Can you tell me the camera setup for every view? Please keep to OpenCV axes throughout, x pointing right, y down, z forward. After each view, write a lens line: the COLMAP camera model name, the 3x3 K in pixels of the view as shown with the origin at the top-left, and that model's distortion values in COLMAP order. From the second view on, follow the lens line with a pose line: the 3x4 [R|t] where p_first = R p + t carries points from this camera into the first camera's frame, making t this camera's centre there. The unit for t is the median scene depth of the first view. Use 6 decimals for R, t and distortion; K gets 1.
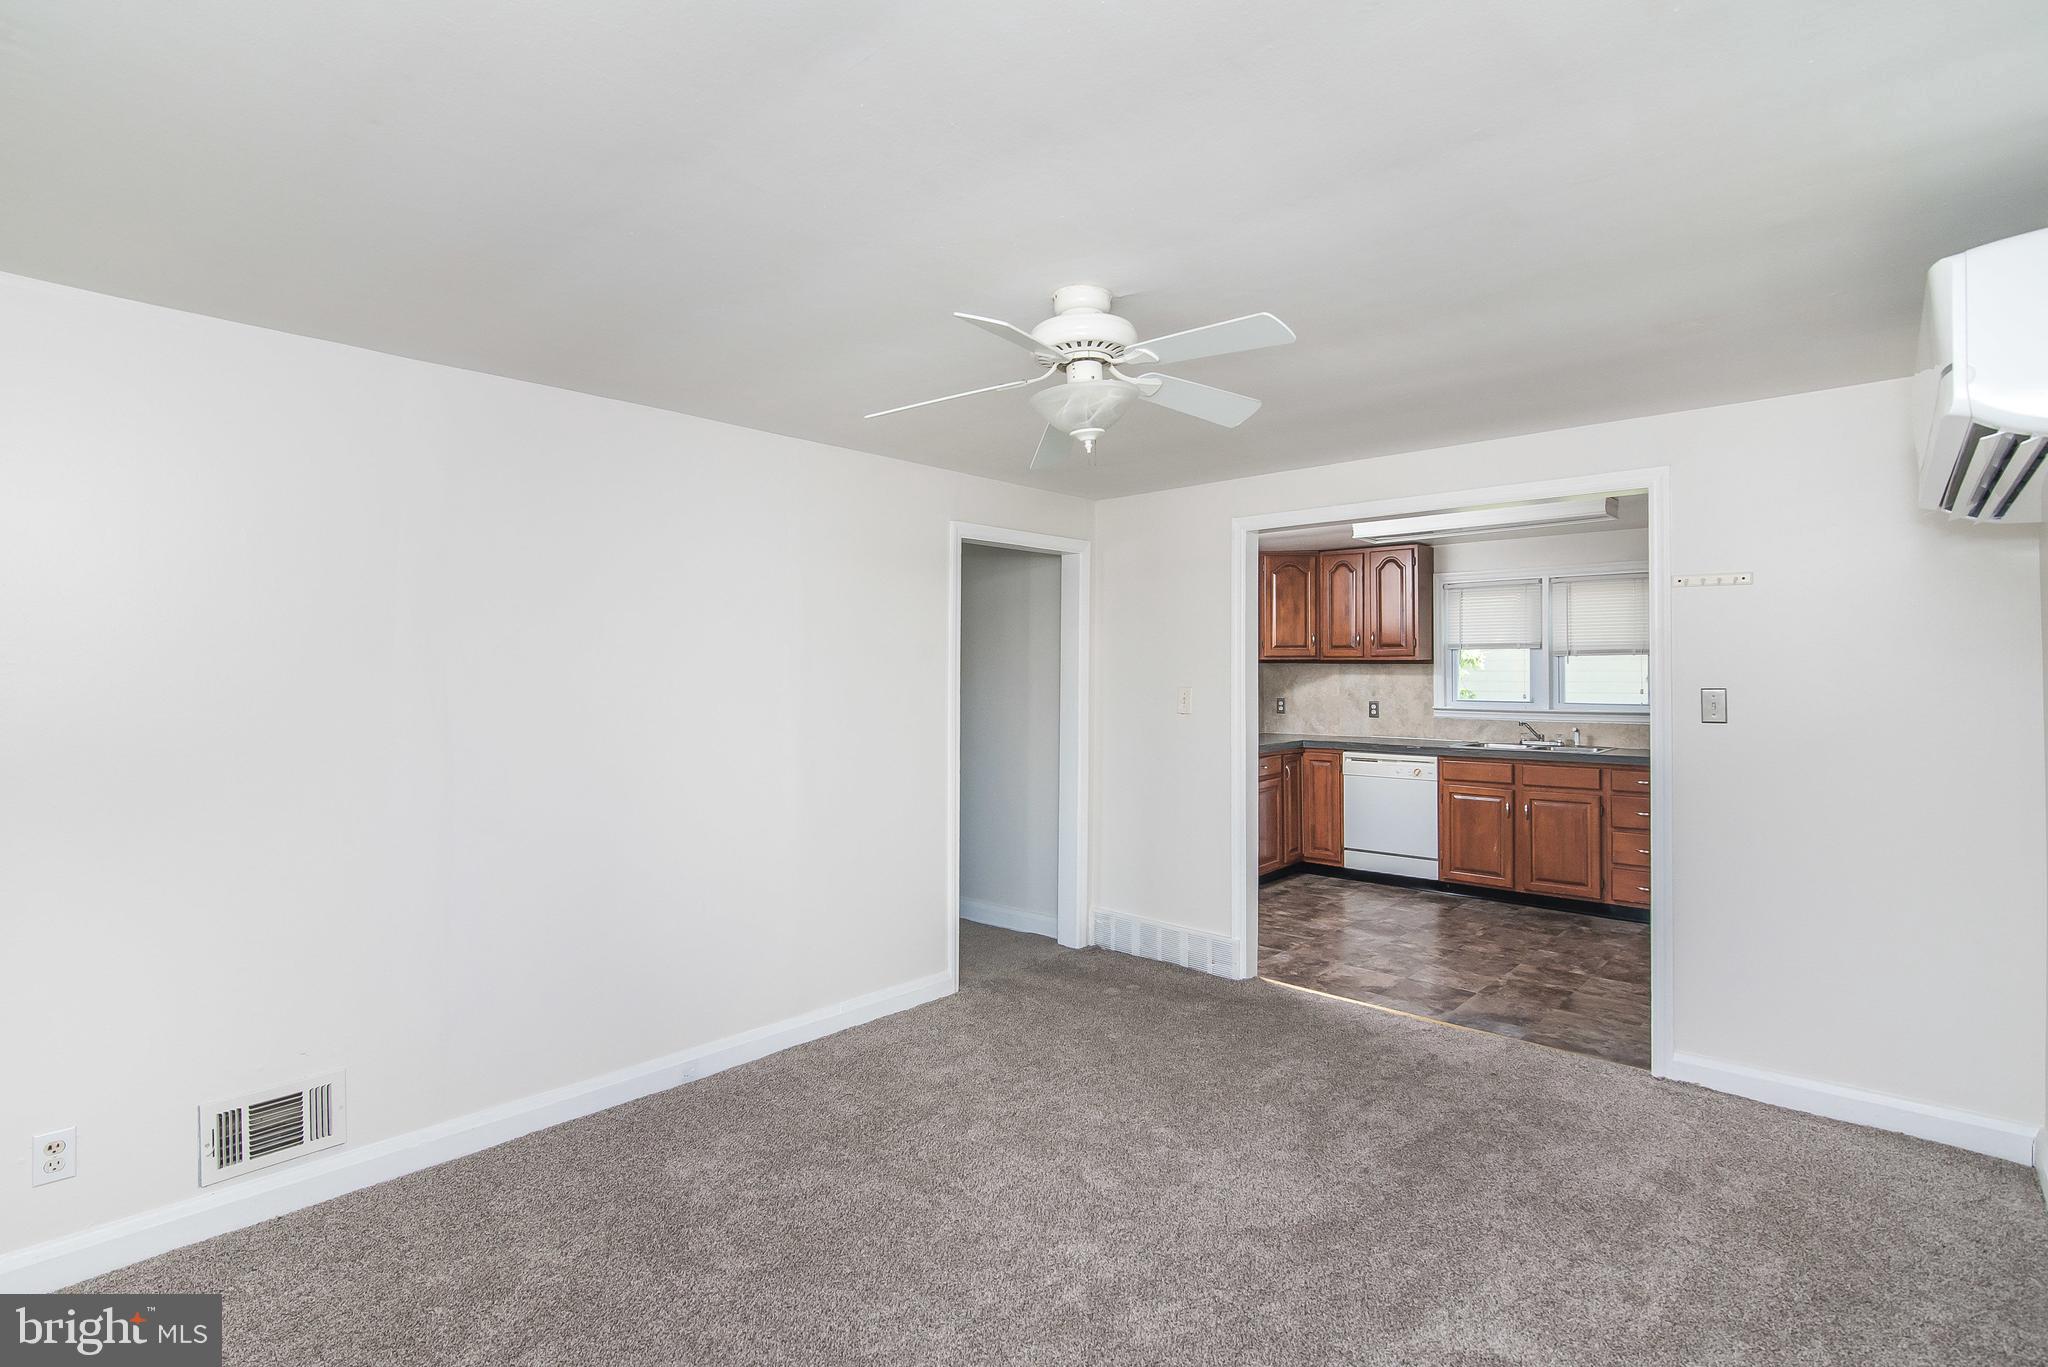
lens RADIAL K [[991.4, 0, 1021.3], [0, 991.4, 657.5], [0, 0, 1]] dist [0.001799, 0.000638]
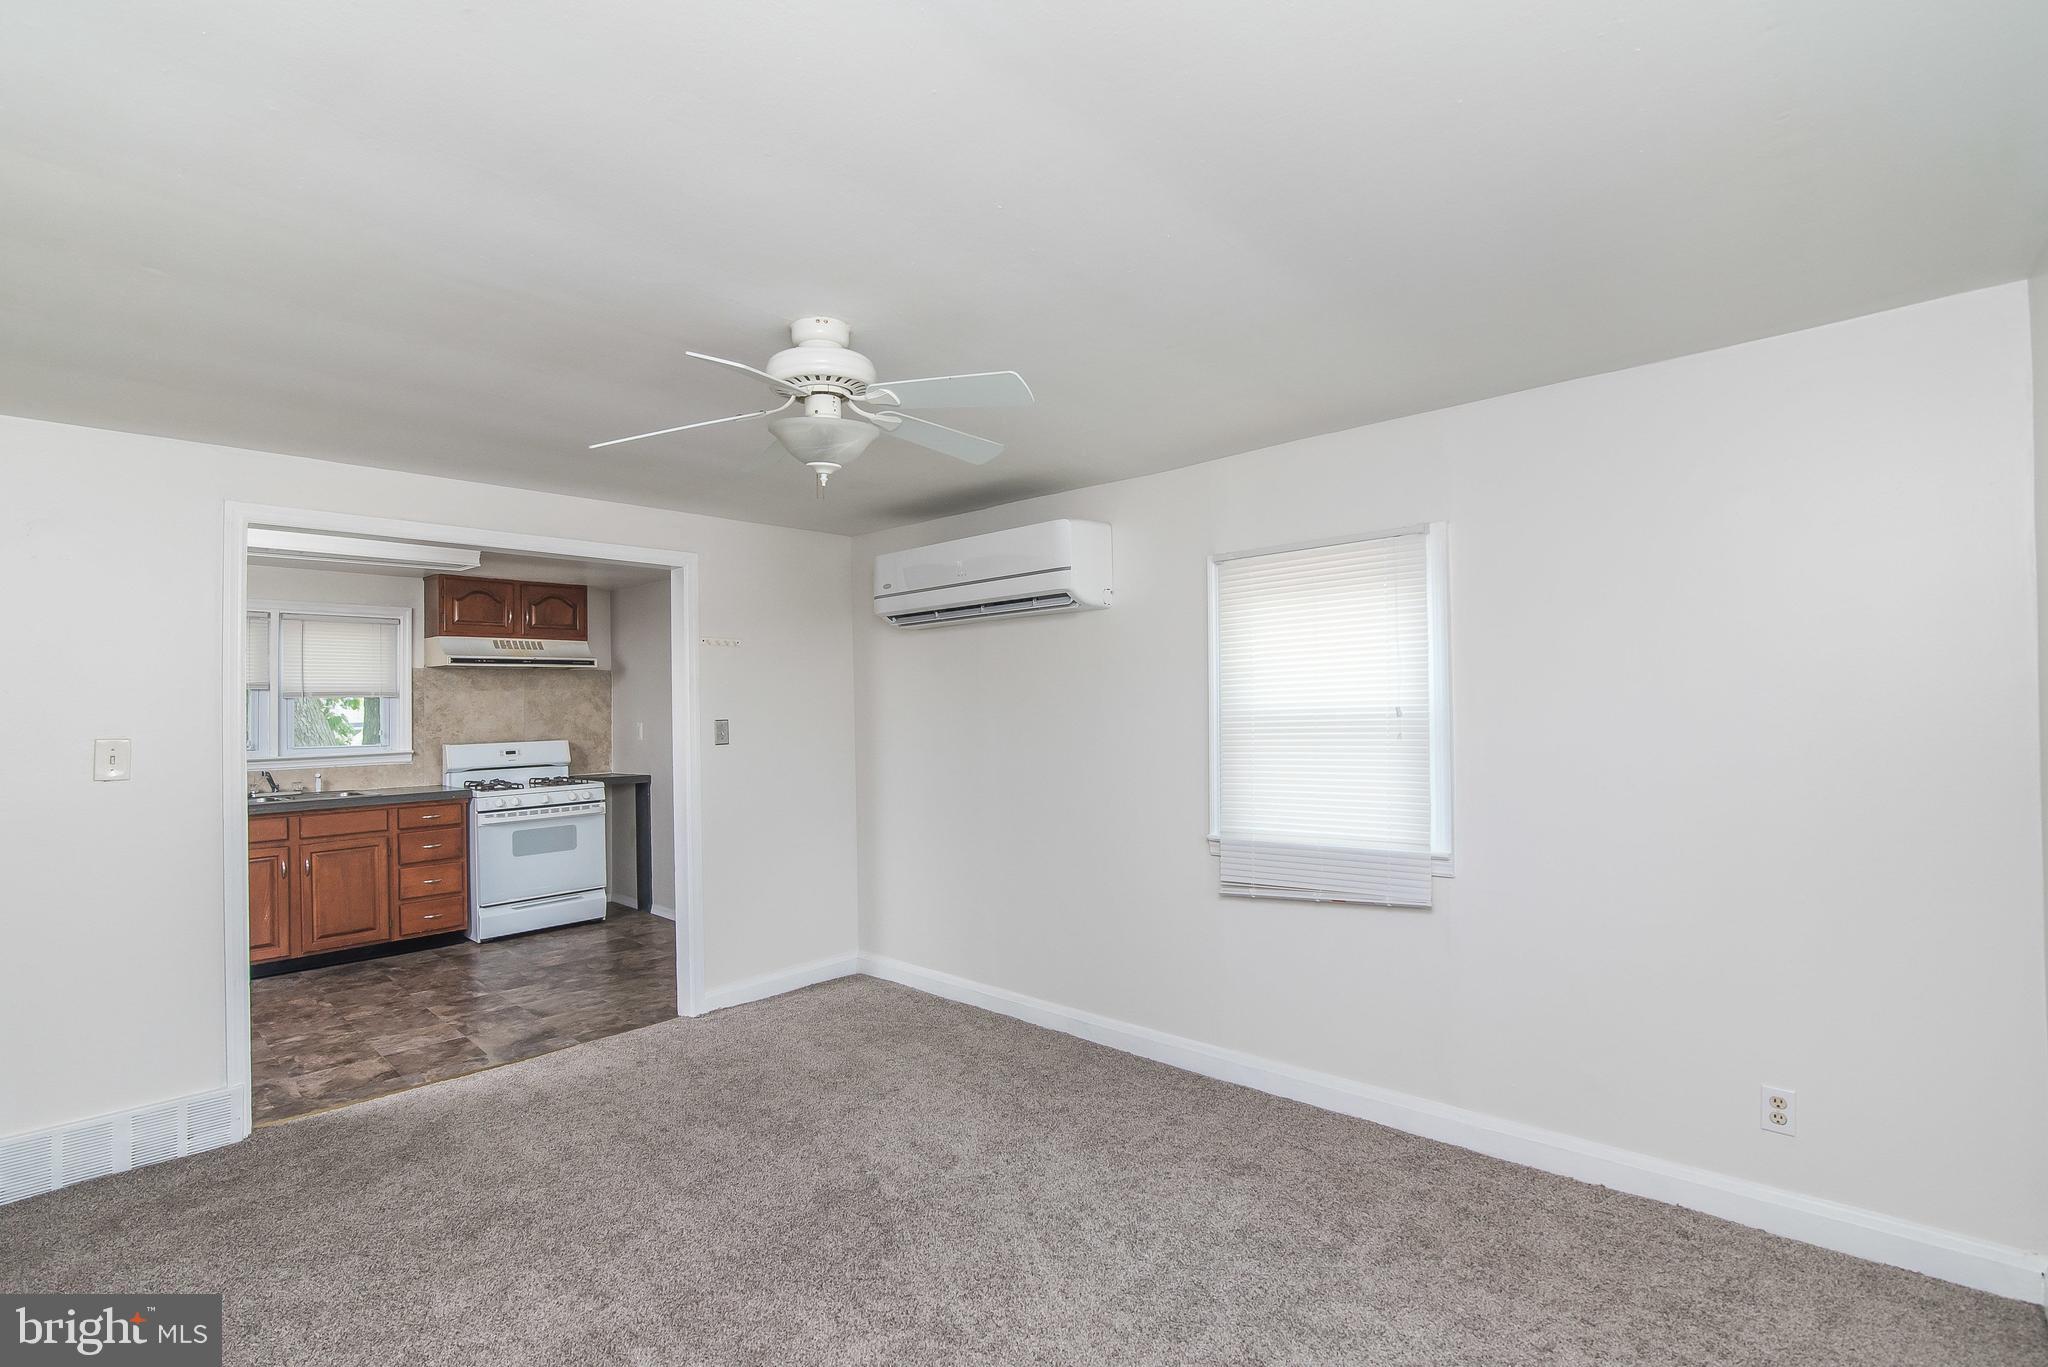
lens RADIAL K [[976.8, 0, 1014.0], [0, 976.8, 686.4], [0, 0, 1]] dist [0.000578, 0.000536]
pose [[0.013692, 0.017609, 0.999751, -0.492608], [0.003916, 0.999836, -0.017665, 0.008501], [-0.999899, 0.004157, 0.013621, 0.423621]]
